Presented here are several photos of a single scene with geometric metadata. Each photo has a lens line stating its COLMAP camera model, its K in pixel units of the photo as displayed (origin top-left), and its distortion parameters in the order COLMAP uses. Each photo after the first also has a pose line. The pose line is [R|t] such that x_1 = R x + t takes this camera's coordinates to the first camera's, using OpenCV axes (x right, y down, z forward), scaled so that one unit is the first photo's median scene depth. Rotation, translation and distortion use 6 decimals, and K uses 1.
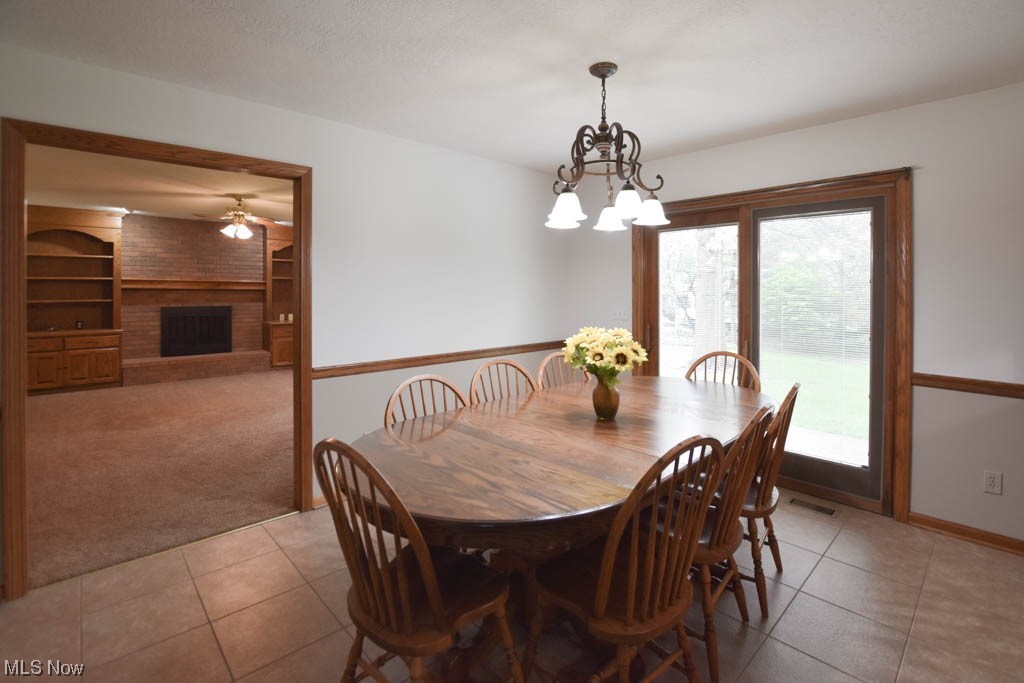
lens RADIAL K [[469.3, 0, 509.3], [0, 469.3, 291.4], [0, 0, 1]] dist [-0.020981, -0.001194]
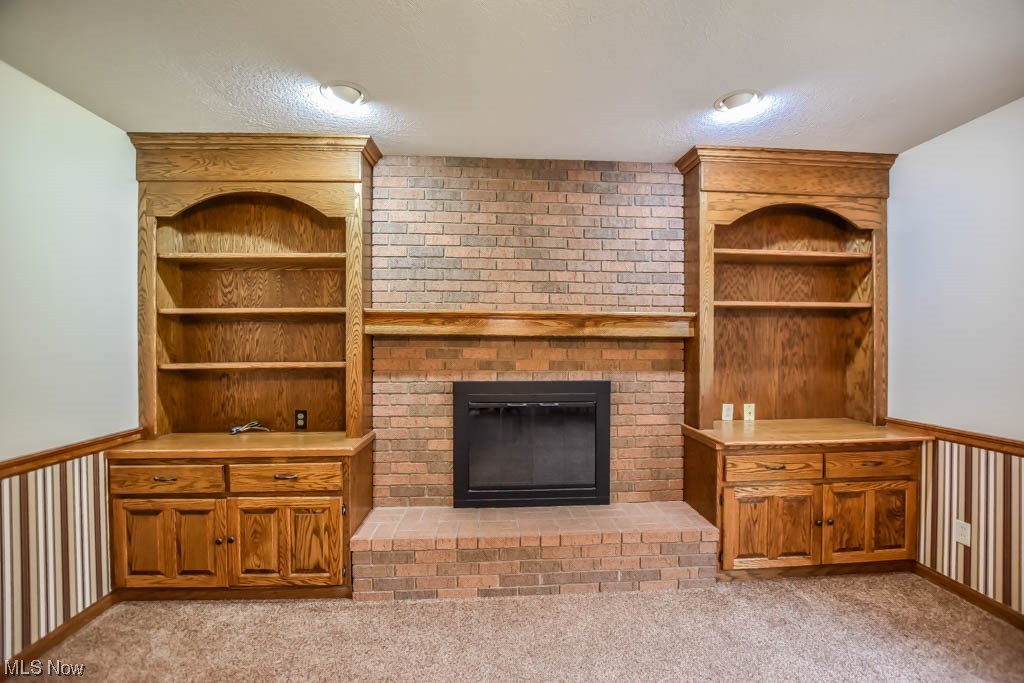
lens RADIAL K [[469.3, 0, 510.2], [0, 469.3, 341.6], [0, 0, 1]] dist [-0.020981, -0.001194]
pose [[0.768102, -0.005054, -0.640308, -0.443619], [0.001042, 0.999977, -0.006643, 0.002056], [0.640327, 0.004436, 0.768090, 0.702080]]
